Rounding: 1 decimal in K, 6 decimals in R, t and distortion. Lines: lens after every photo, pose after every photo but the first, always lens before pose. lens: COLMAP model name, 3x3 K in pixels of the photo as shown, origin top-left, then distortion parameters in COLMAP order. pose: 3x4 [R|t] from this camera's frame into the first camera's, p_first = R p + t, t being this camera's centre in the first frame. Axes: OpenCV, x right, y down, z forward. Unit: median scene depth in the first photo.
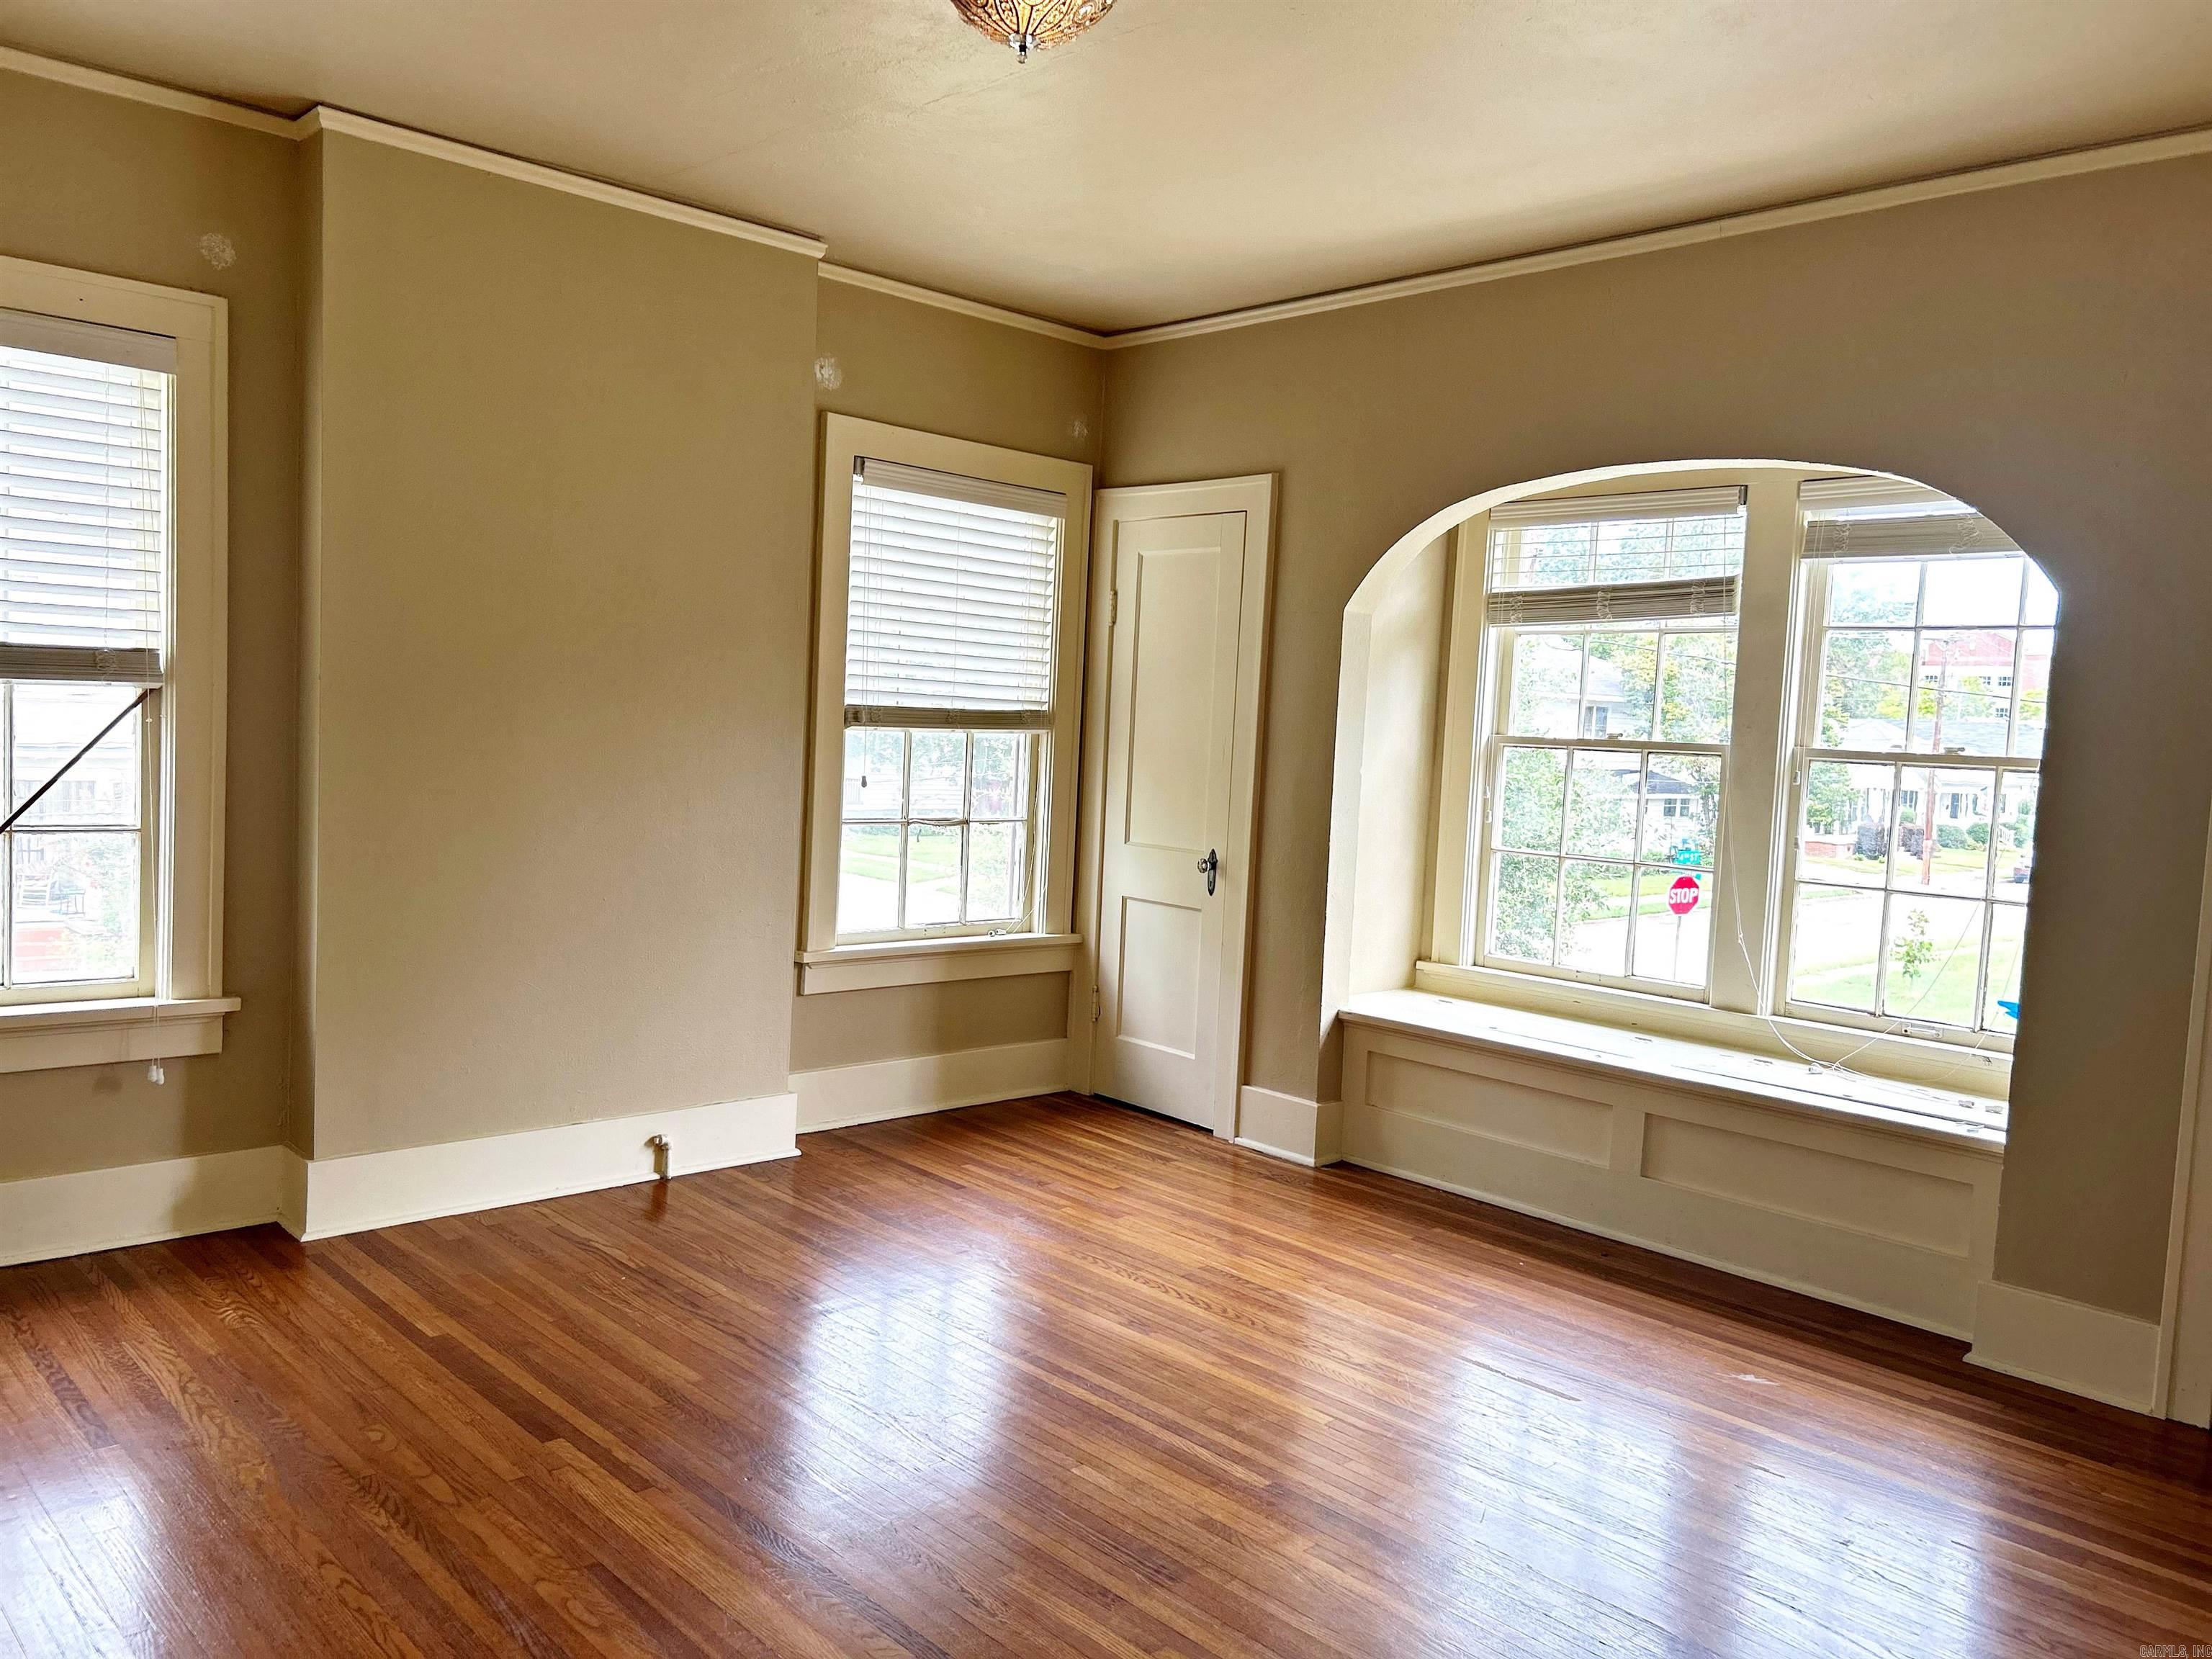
lens RADIAL K [[1636.9, 0, 1094.4], [0, 1636.9, 829.9], [0, 0, 1]] dist [0.033354, -0.038653]
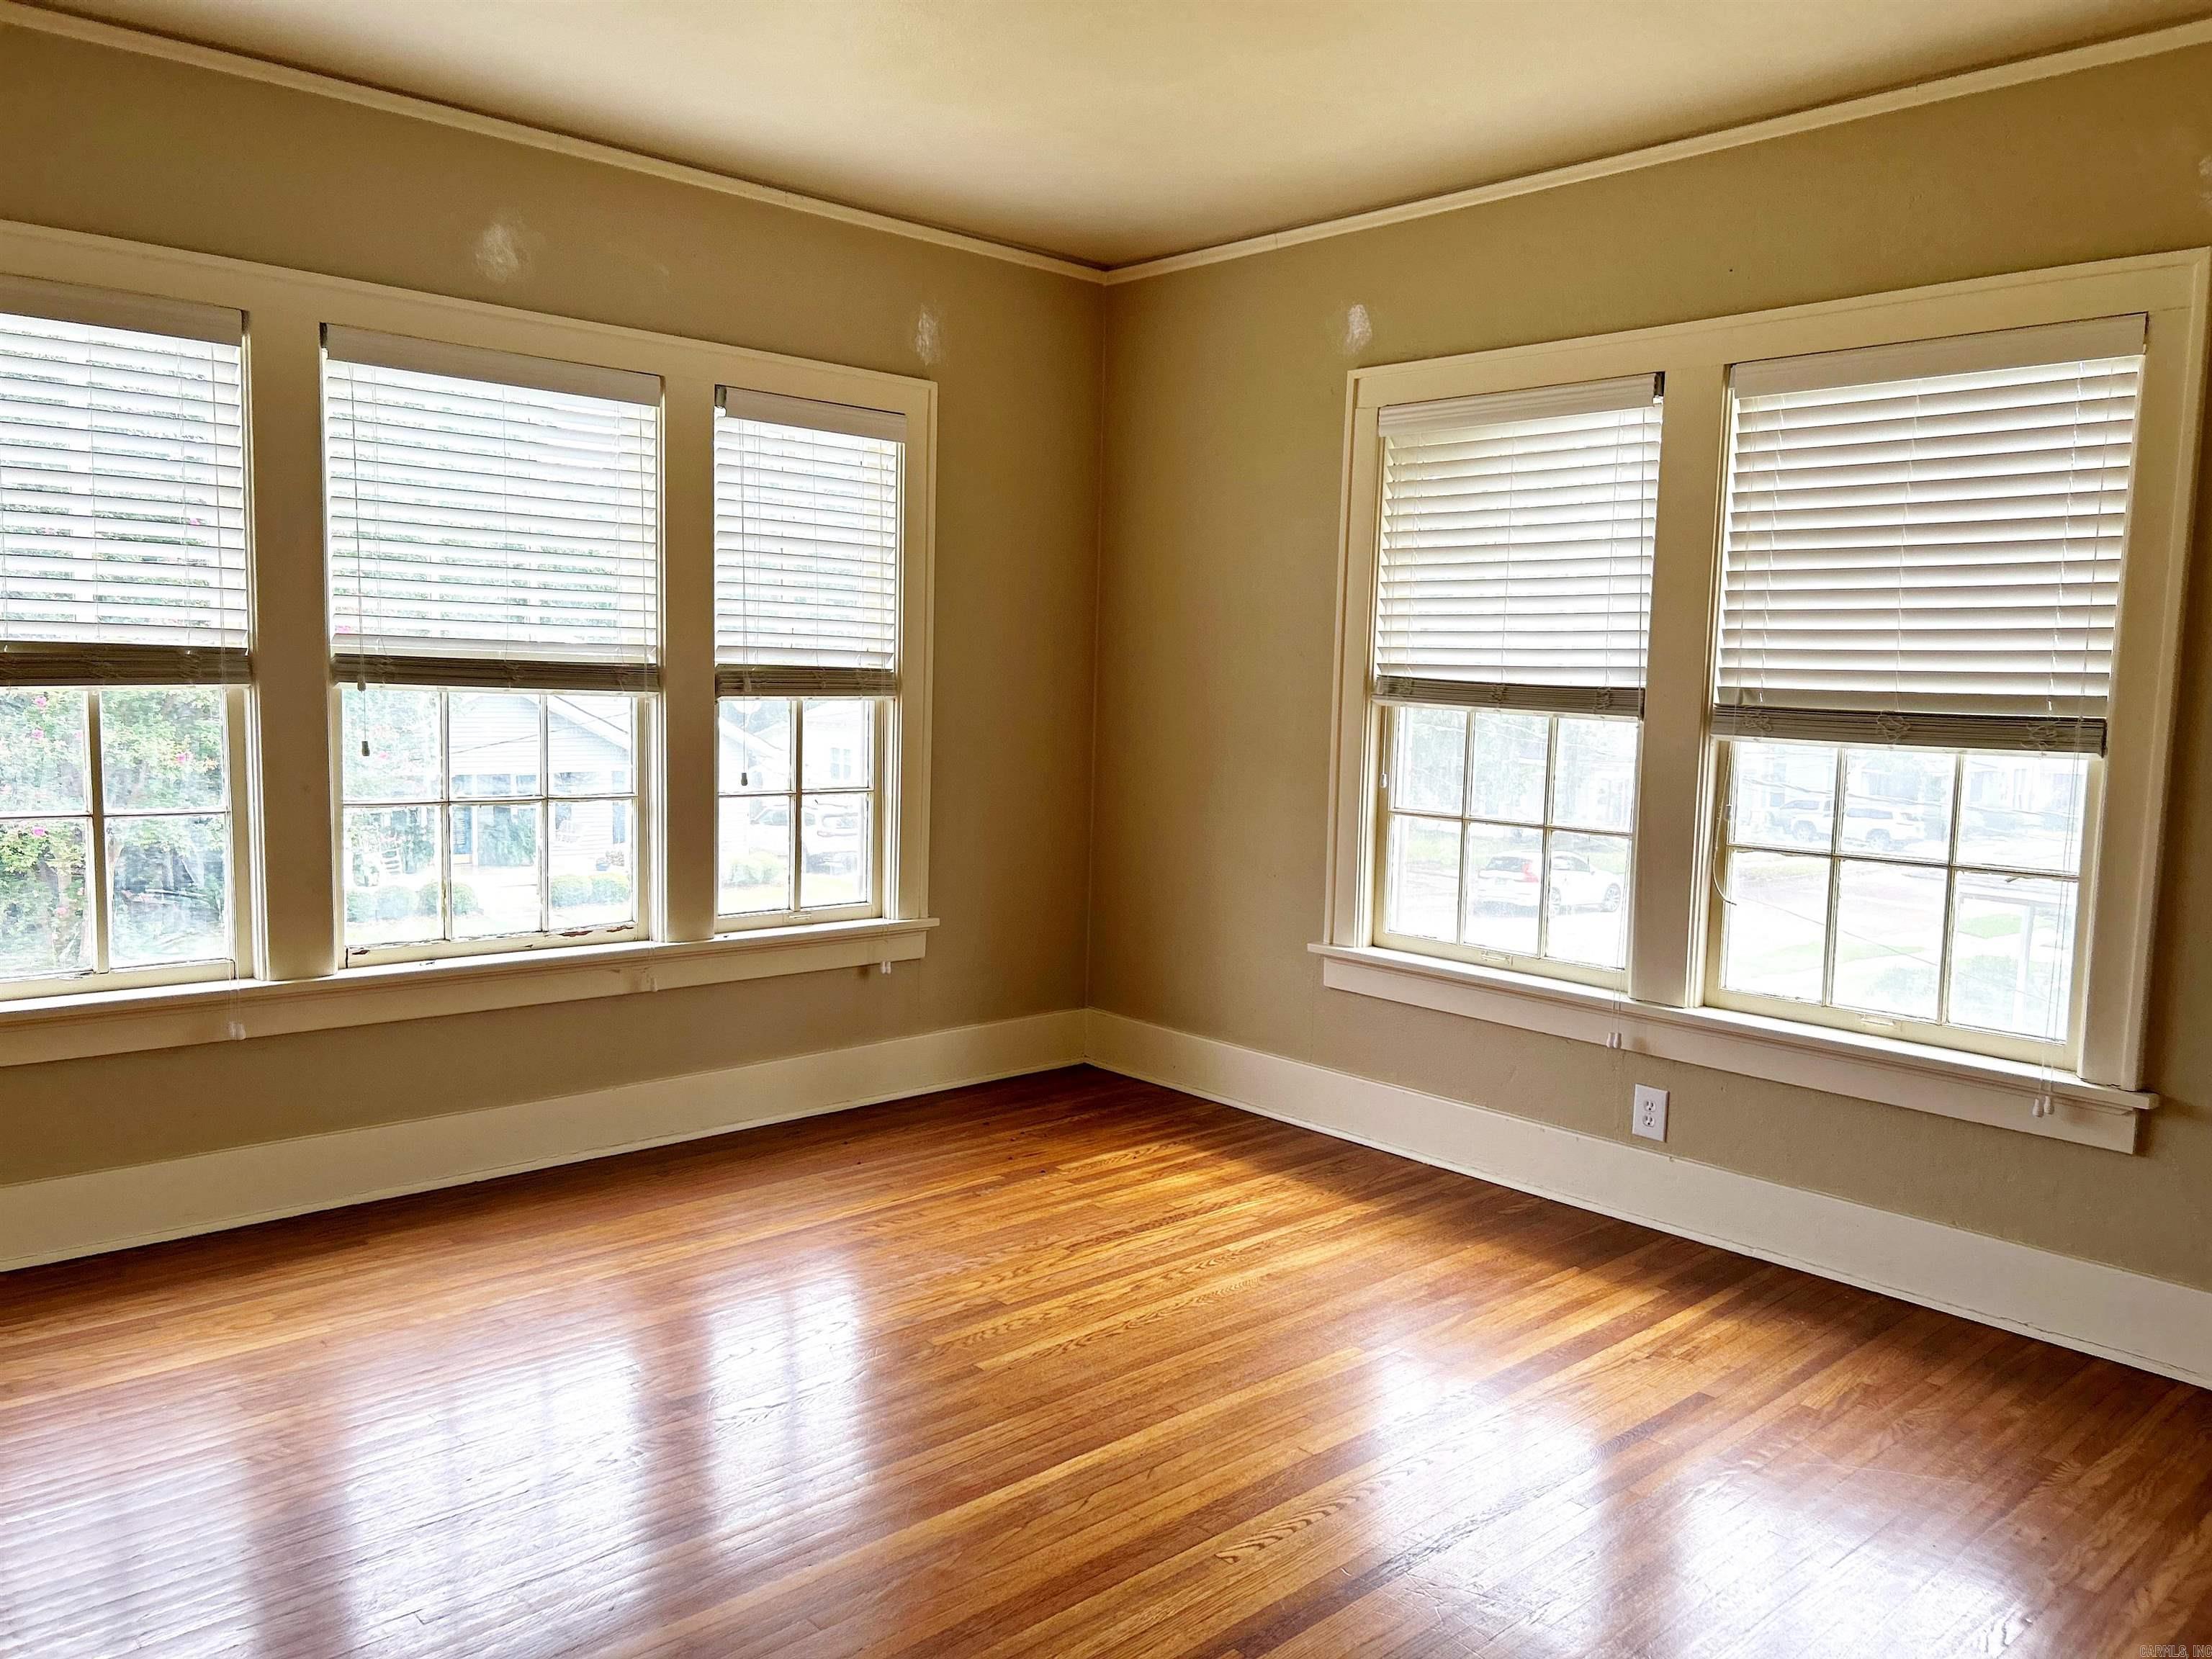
lens RADIAL K [[1673.8, 0, 1112.0], [0, 1673.8, 836.8], [0, 0, 1]] dist [0.042696, -0.053752]
pose [[0.999472, -0.023526, -0.022408, 0.131593], [0.024116, 0.999360, 0.026408, -0.001903], [0.021772, -0.026934, 0.999400, 0.129621]]
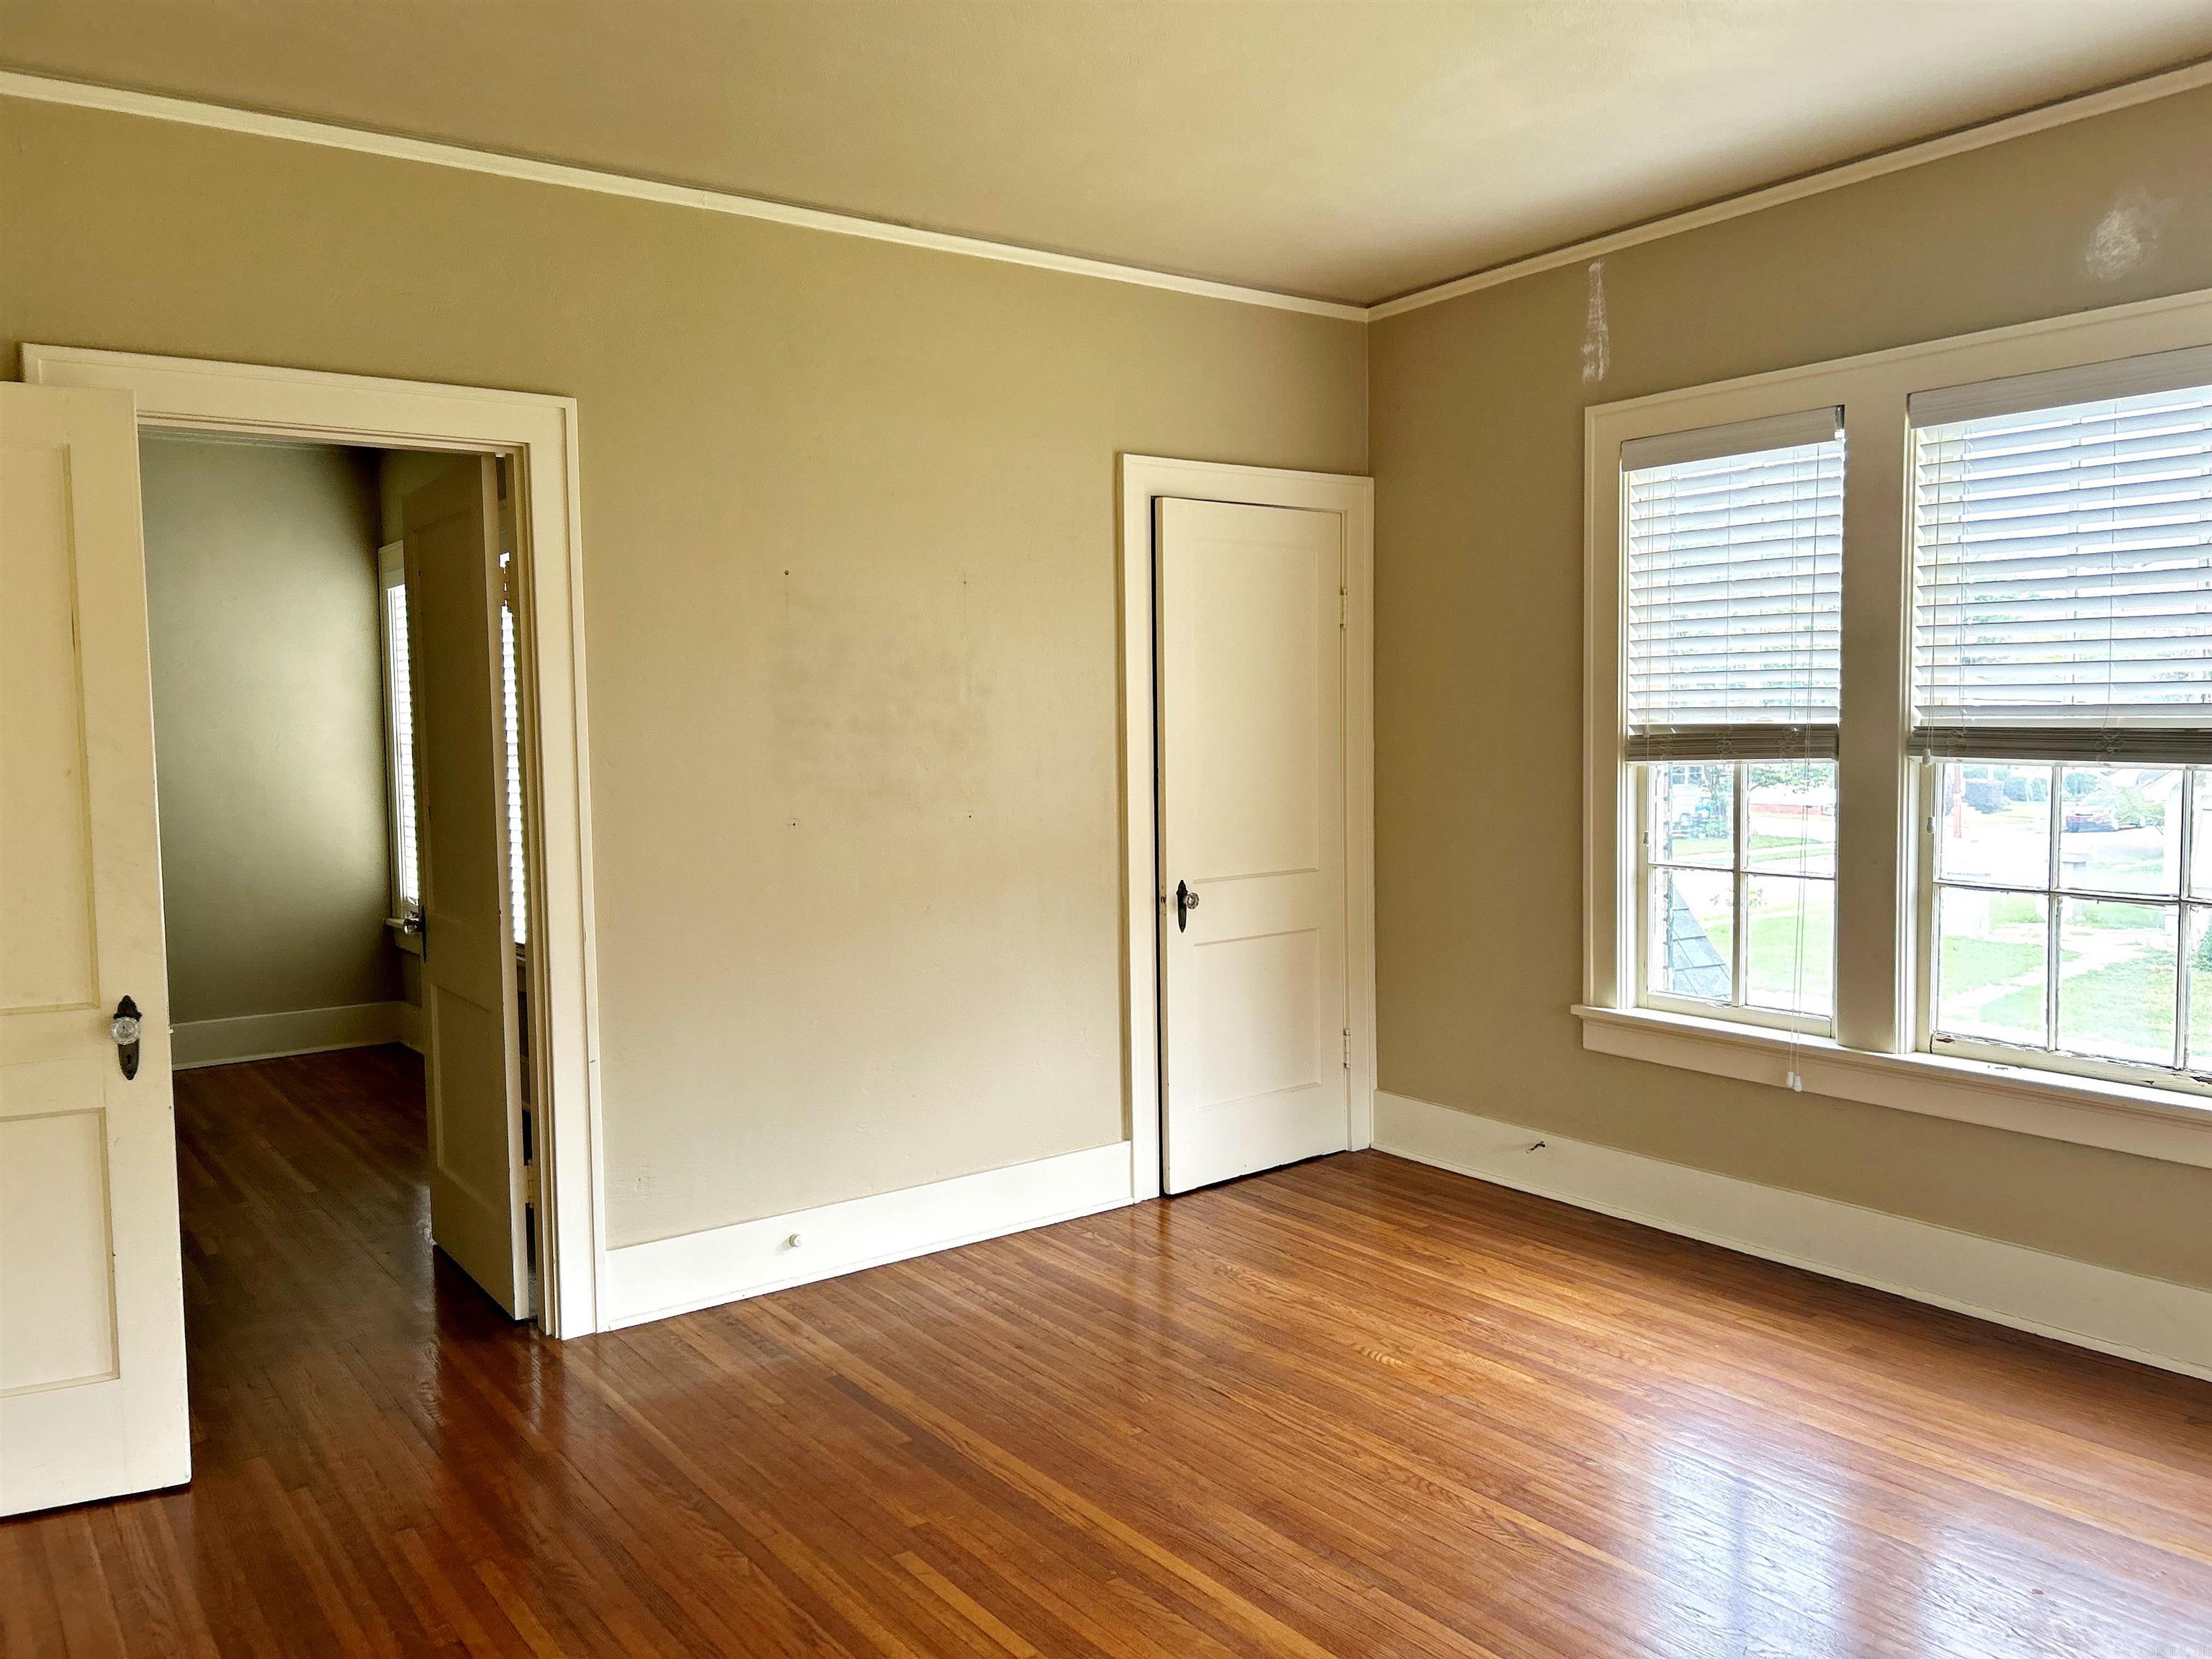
lens RADIAL K [[1673.8, 0, 1112.0], [0, 1673.8, 836.8], [0, 0, 1]] dist [0.042696, -0.053752]
pose [[-0.132615, 0.022218, -0.990919, 0.379525], [-0.063256, 0.997521, 0.030832, -0.015644], [0.989147, 0.066770, -0.130881, 0.429632]]
